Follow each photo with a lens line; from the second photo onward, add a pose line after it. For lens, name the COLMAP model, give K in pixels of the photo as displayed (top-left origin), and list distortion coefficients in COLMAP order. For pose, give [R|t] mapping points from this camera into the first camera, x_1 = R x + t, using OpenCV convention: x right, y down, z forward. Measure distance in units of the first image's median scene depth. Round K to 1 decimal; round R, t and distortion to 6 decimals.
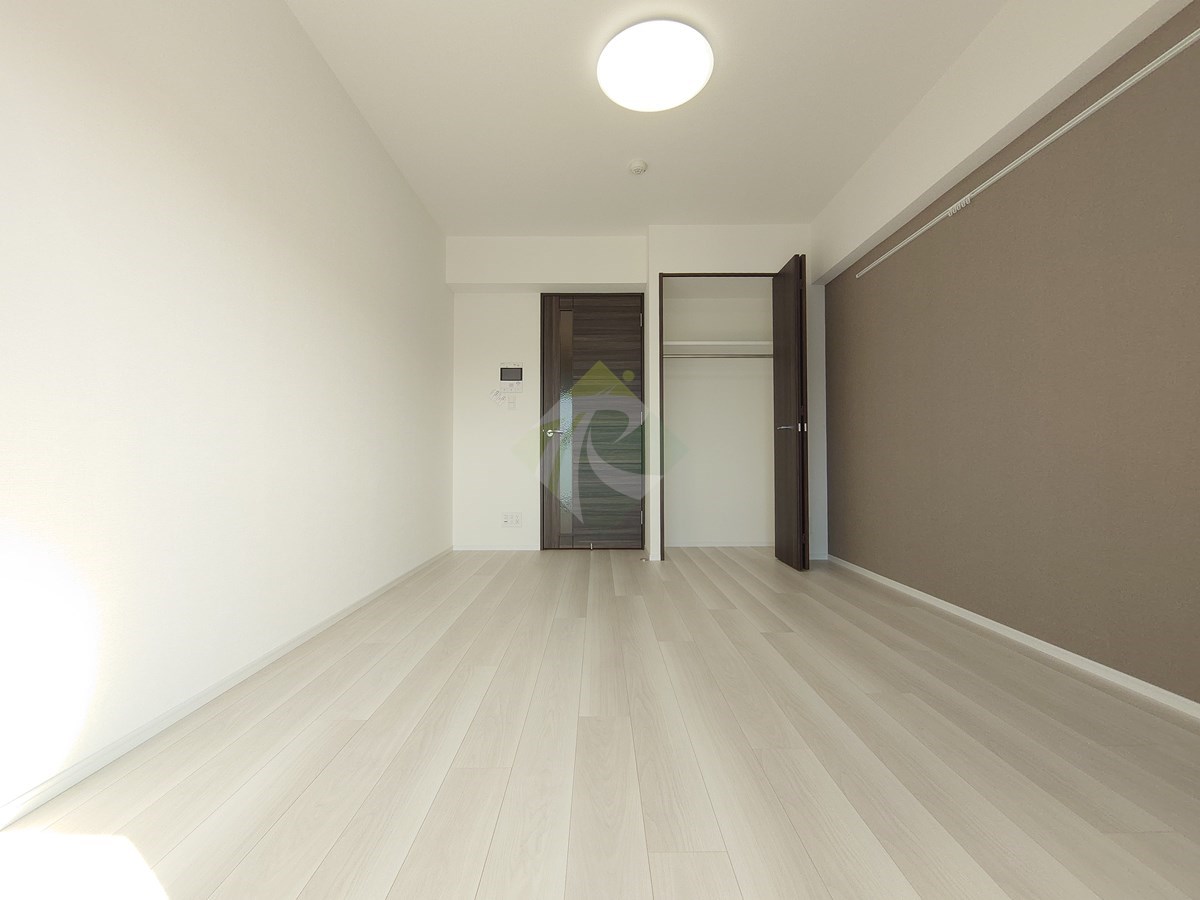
lens RADIAL K [[517.8, 0, 599.6], [0, 517.8, 452.5], [0, 0, 1]] dist [-0.000976, -0.000592]
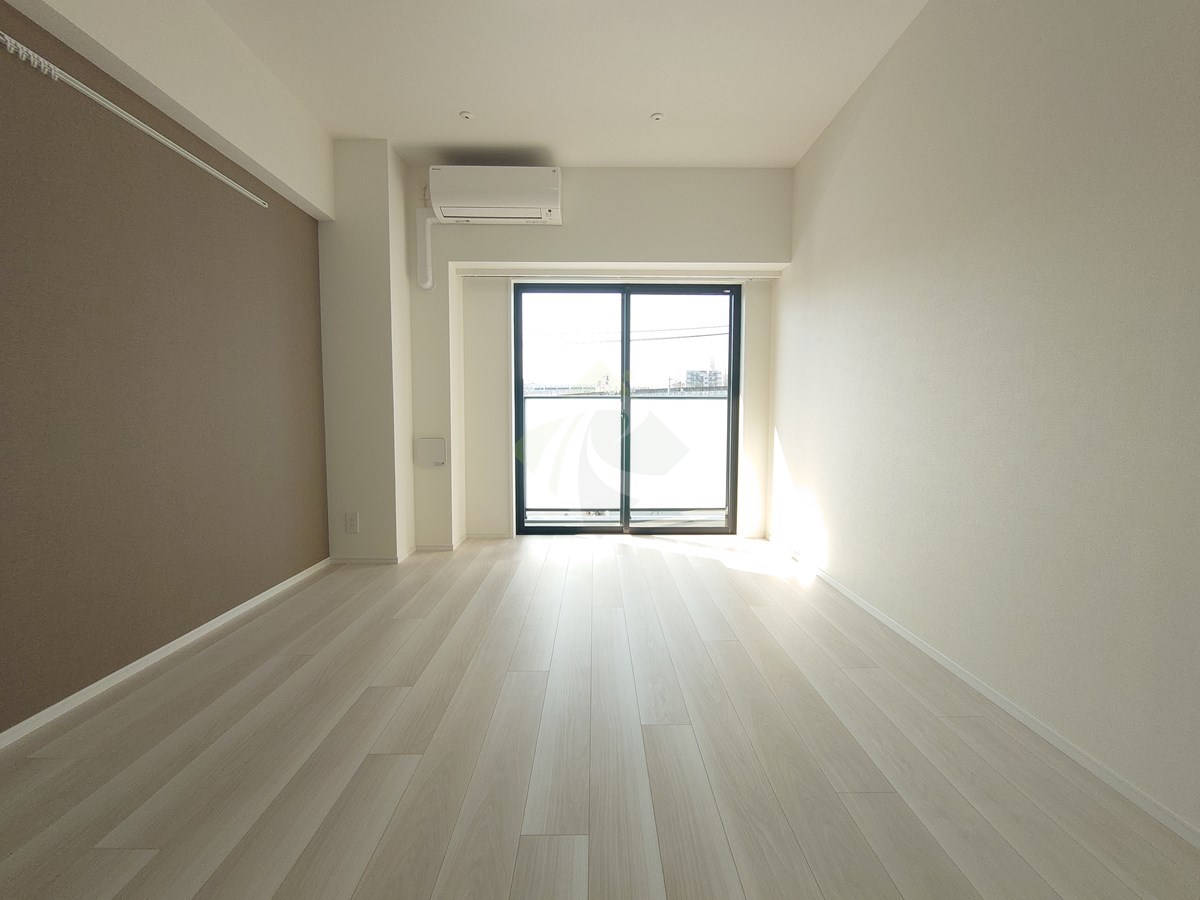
lens RADIAL K [[517.8, 0, 596.5], [0, 517.8, 452.8], [0, 0, 1]] dist [-0.000976, -0.000592]
pose [[-0.999988, -0.000766, 0.004884, 0.030629], [-0.000467, 0.998142, 0.060925, -0.059996], [-0.004922, 0.060922, -0.998130, 1.935538]]
